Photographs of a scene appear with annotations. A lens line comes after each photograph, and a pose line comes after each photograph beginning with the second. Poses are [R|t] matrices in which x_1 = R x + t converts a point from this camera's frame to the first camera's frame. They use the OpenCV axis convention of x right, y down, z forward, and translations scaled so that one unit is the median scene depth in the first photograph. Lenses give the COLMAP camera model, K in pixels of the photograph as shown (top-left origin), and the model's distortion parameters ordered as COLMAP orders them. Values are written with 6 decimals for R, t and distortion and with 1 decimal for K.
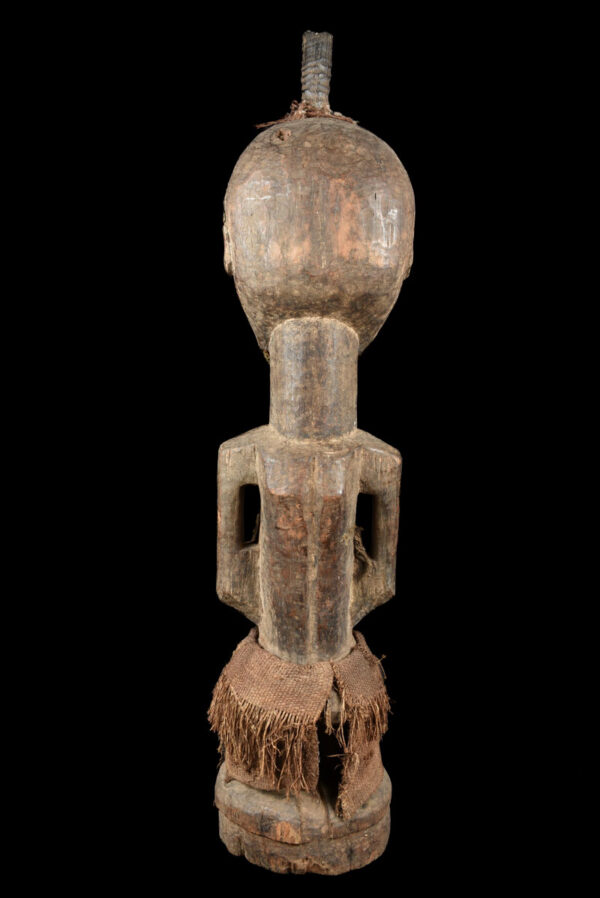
lens RADIAL K [[837.0, 0, 300.0], [0, 837.0, 449.0], [0, 0, 1]] dist [-0.056487, 0.001282]
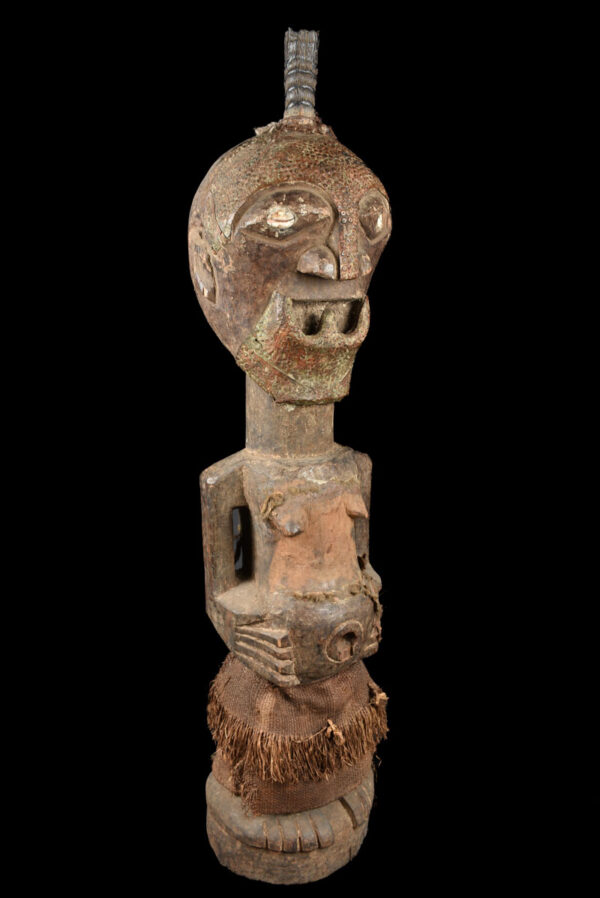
lens RADIAL K [[837.0, 0, 300.0], [0, 837.0, 449.0], [0, 0, 1]] dist [-0.056487, 0.001282]
pose [[0.457305, -0.227026, 0.859844, -0.839798], [0.100147, 0.973863, 0.203868, -0.229843], [-0.883653, -0.007119, 0.468088, 0.554696]]
